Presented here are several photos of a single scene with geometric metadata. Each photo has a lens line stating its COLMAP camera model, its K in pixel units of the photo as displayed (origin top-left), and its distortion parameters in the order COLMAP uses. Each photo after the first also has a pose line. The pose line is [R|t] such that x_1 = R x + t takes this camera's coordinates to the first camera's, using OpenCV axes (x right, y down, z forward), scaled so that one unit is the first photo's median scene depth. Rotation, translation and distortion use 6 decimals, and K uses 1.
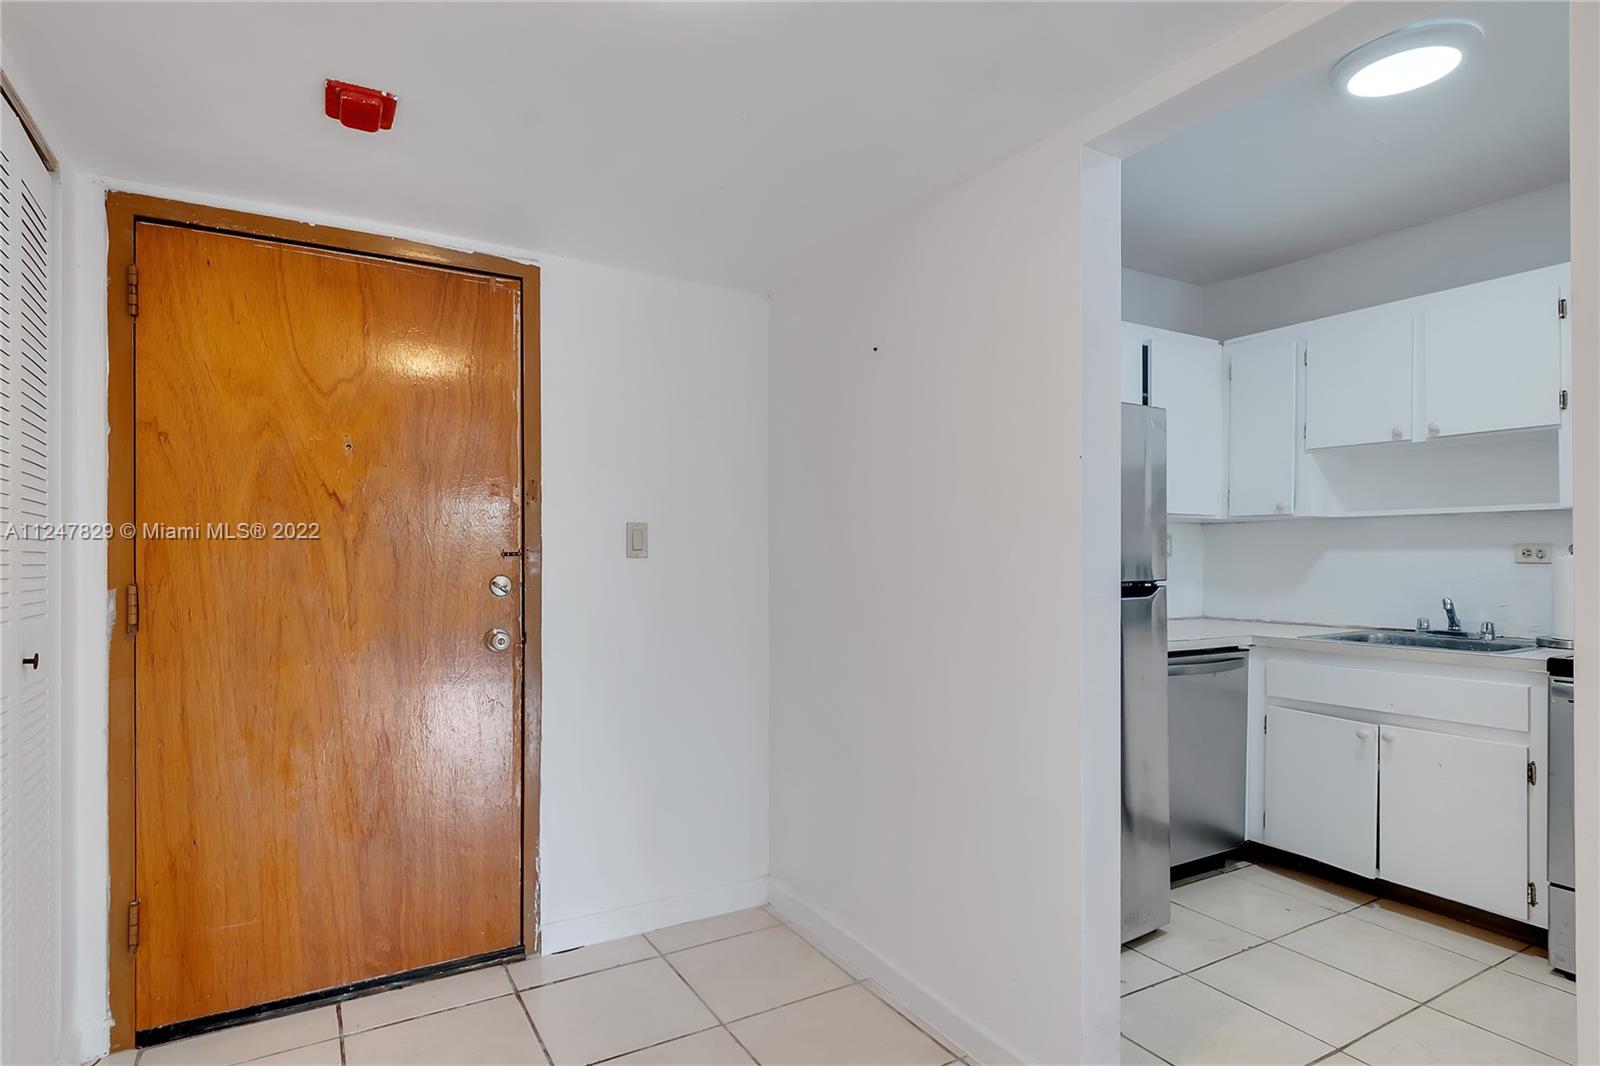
lens RADIAL K [[828.8, 0, 805.3], [0, 828.8, 565.8], [0, 0, 1]] dist [0.013310, -0.004557]
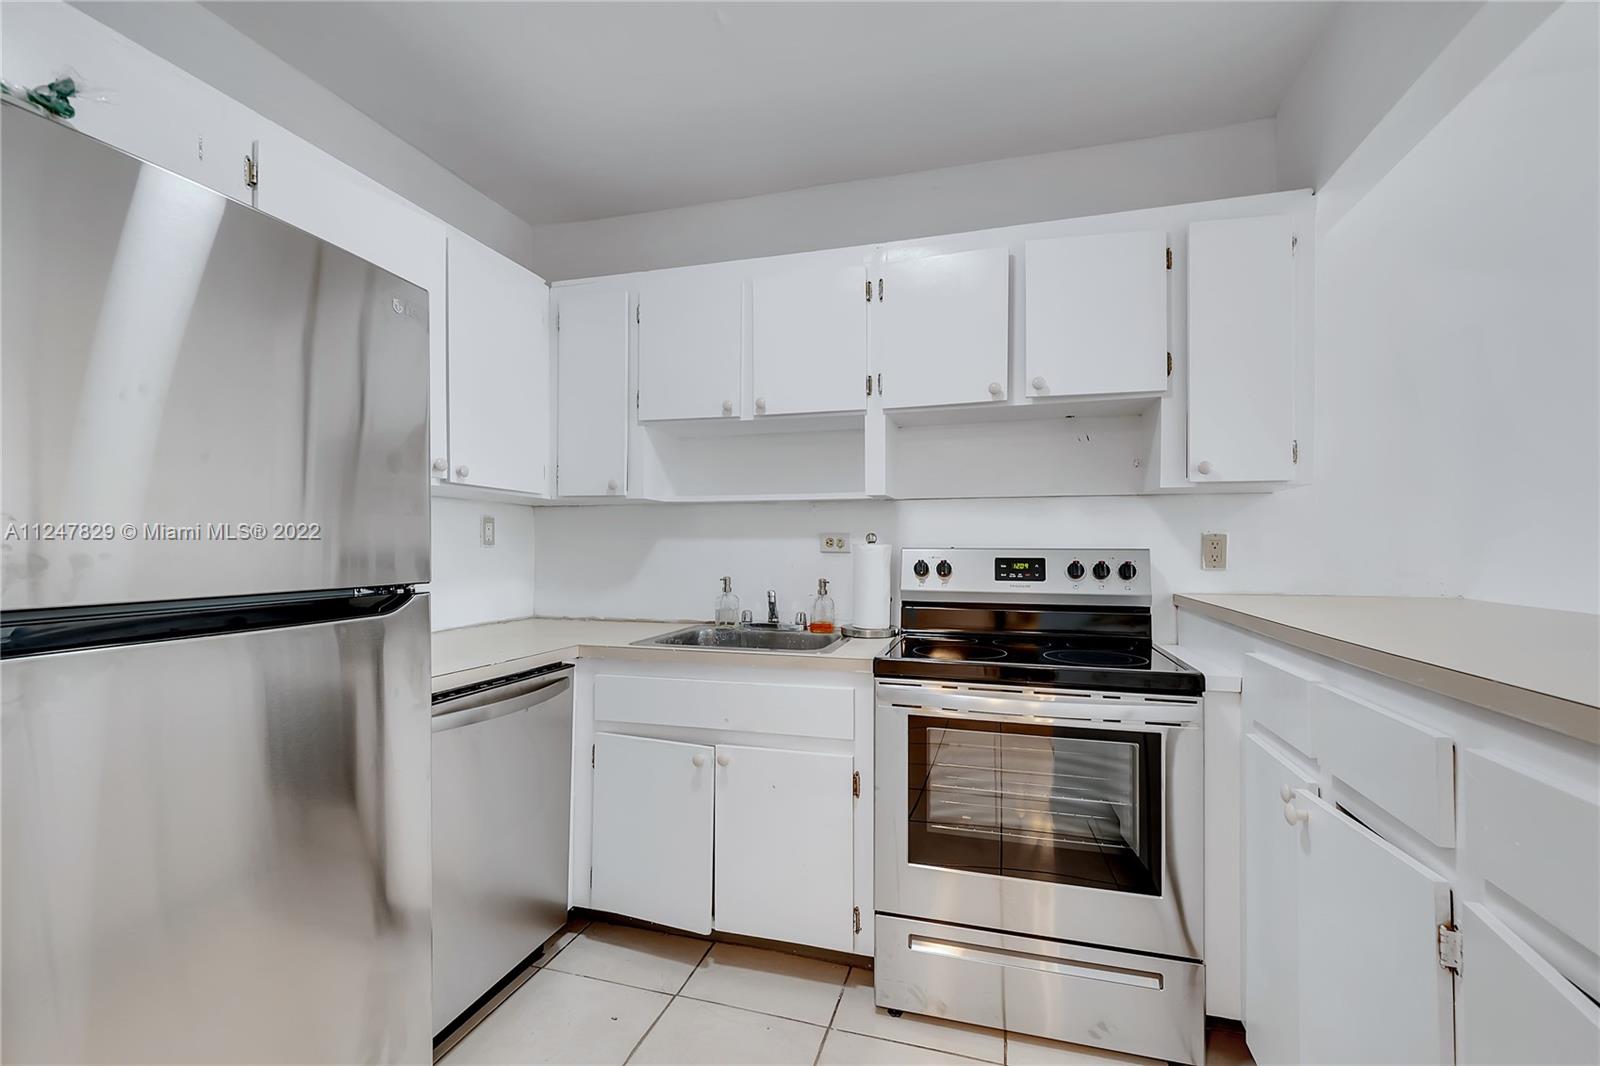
lens RADIAL K [[697.2, 0, 793.0], [0, 697.2, 541.0], [0, 0, 1]] dist [0.006446, -0.003791]
pose [[0.727794, 0.009883, 0.685724, 0.263805], [0.004381, 0.999809, -0.019060, -0.001075], [-0.685781, 0.016875, 0.727612, 0.433470]]
